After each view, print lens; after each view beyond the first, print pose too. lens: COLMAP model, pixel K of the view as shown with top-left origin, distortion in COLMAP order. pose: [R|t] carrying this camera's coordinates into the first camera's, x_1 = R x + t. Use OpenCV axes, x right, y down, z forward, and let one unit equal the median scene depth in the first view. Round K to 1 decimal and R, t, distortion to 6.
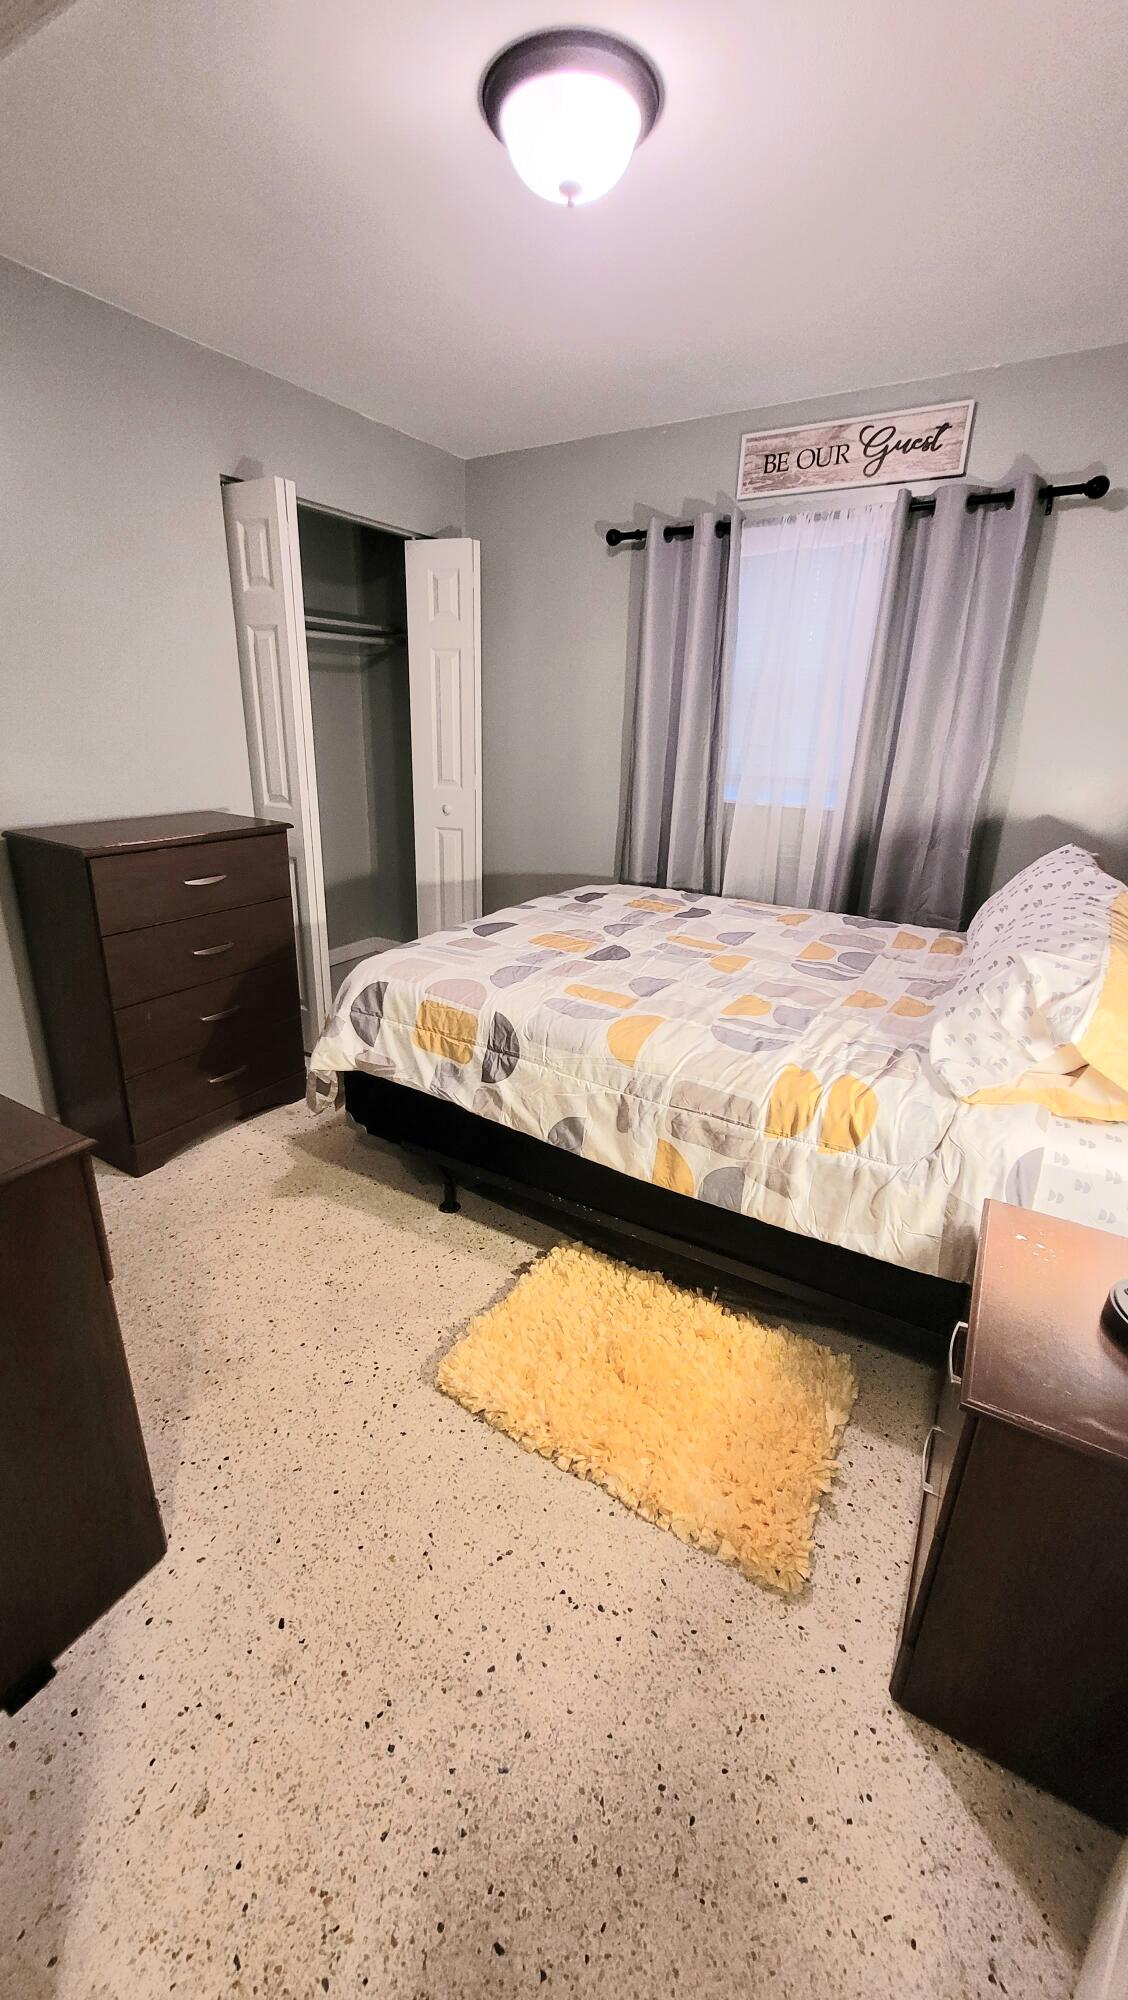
lens RADIAL K [[784.0, 0, 553.9], [0, 784.0, 986.8], [0, 0, 1]] dist [-0.000525, -0.000351]
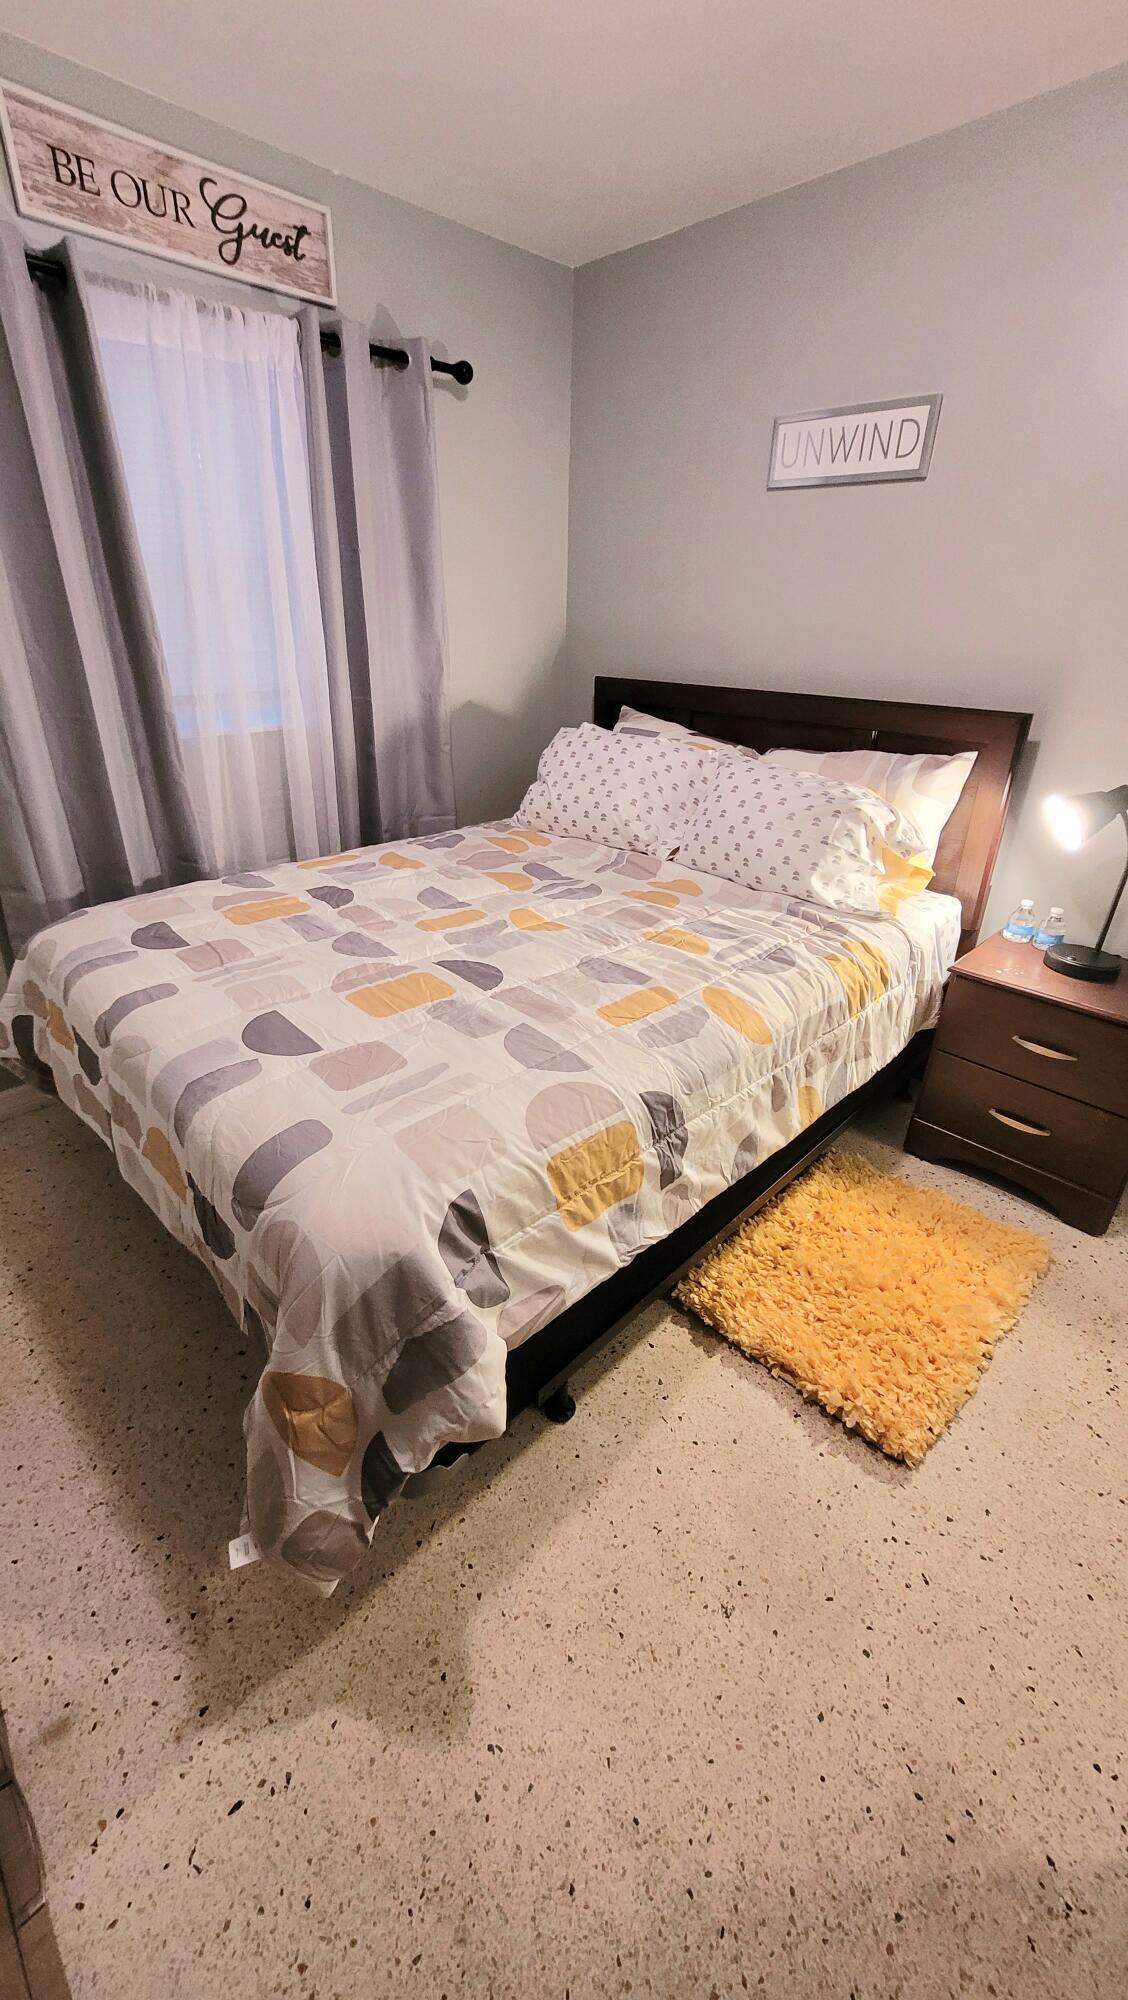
lens RADIAL K [[782.3, 0, 558.6], [0, 782.3, 983.6], [0, 0, 1]] dist [-0.010065, 0.007719]
pose [[0.247539, -0.438335, 0.864053, -0.656506], [0.307016, 0.881337, 0.359147, -0.328012], [-0.918948, 0.176375, 0.352741, 0.843314]]
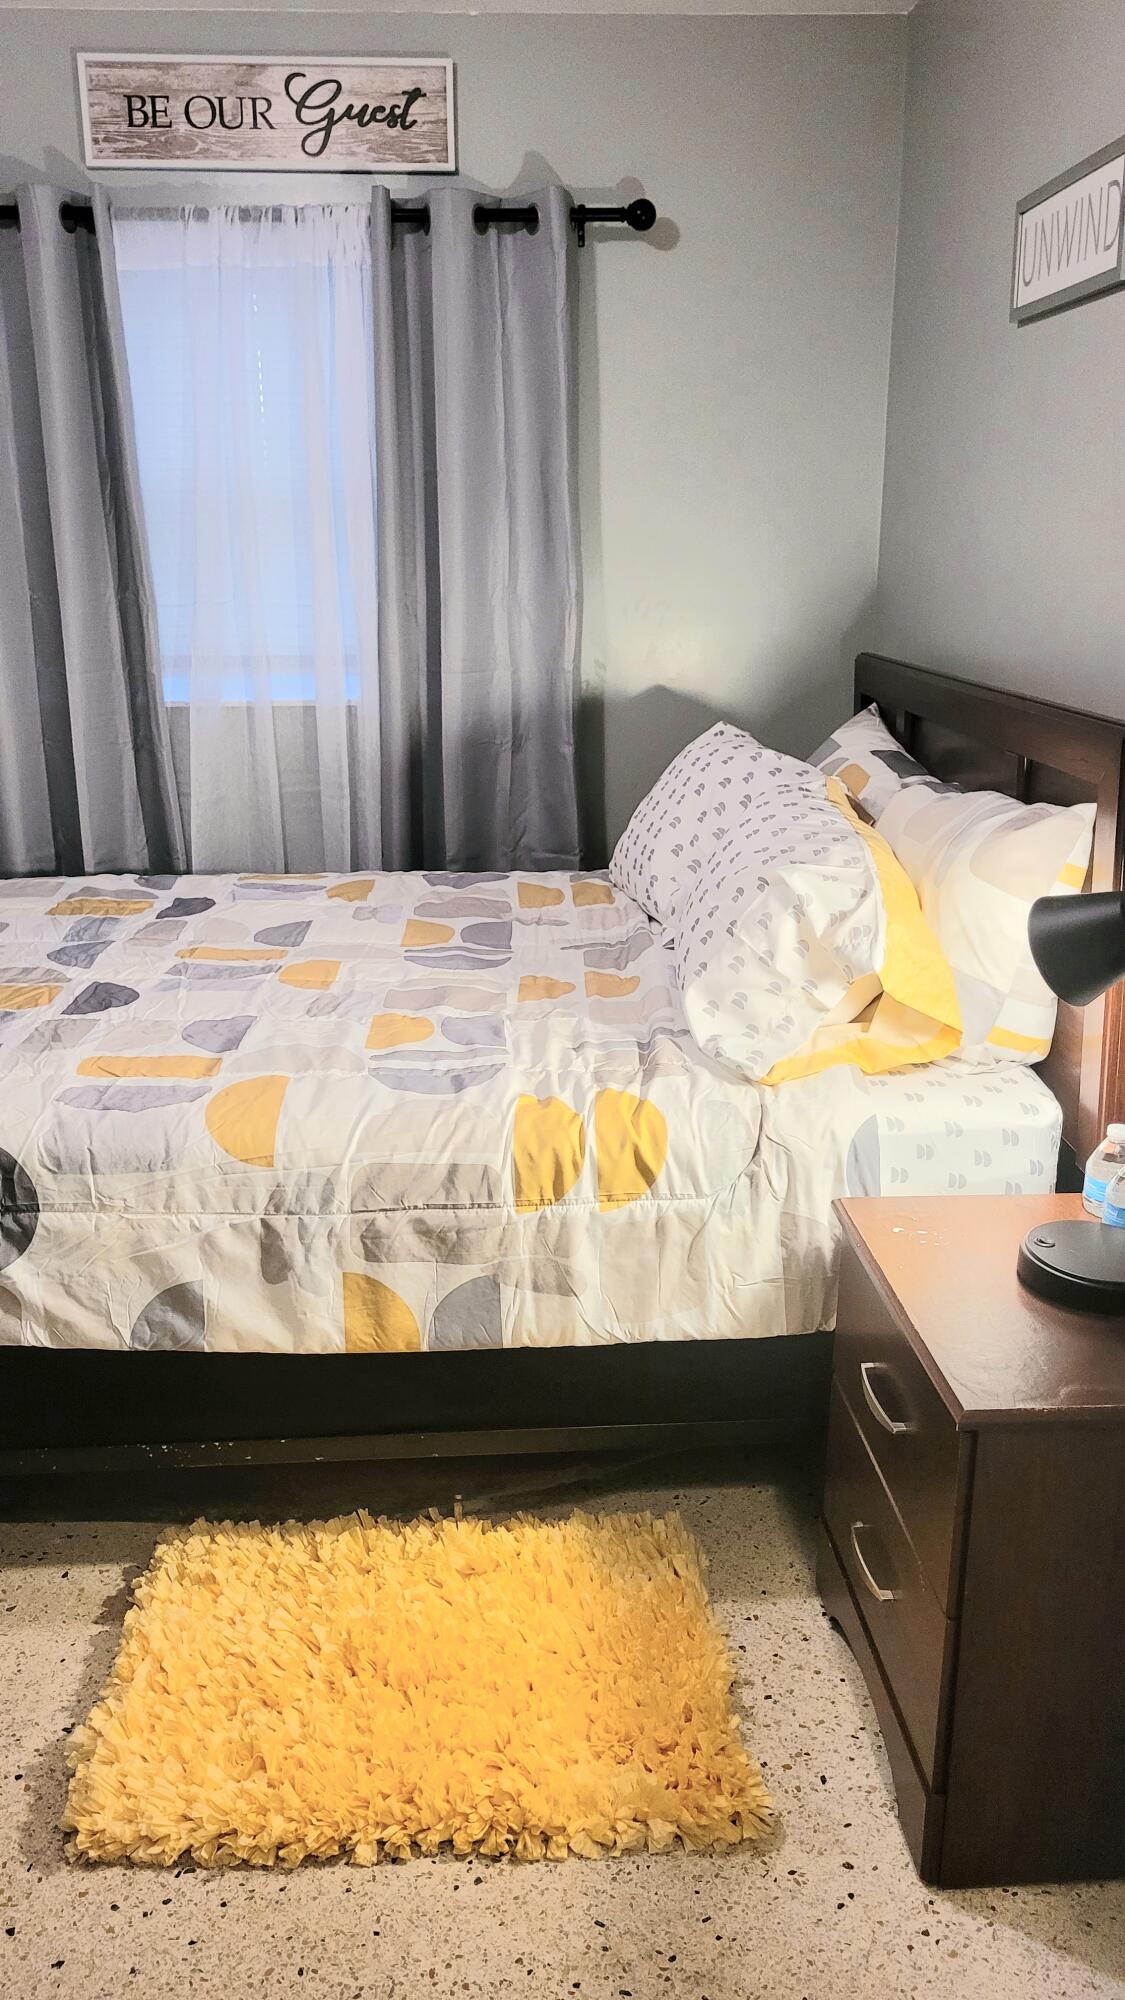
lens RADIAL K [[1505.1, 0, 562.5], [0, 1505.1, 1000.0], [0, 0, 1]] dist [0.027170, -0.007302]
pose [[0.825864, -0.187748, 0.531695, -0.271575], [0.206948, 0.978059, 0.023919, 0.000441], [-0.524521, 0.090280, 0.846598, -0.056022]]
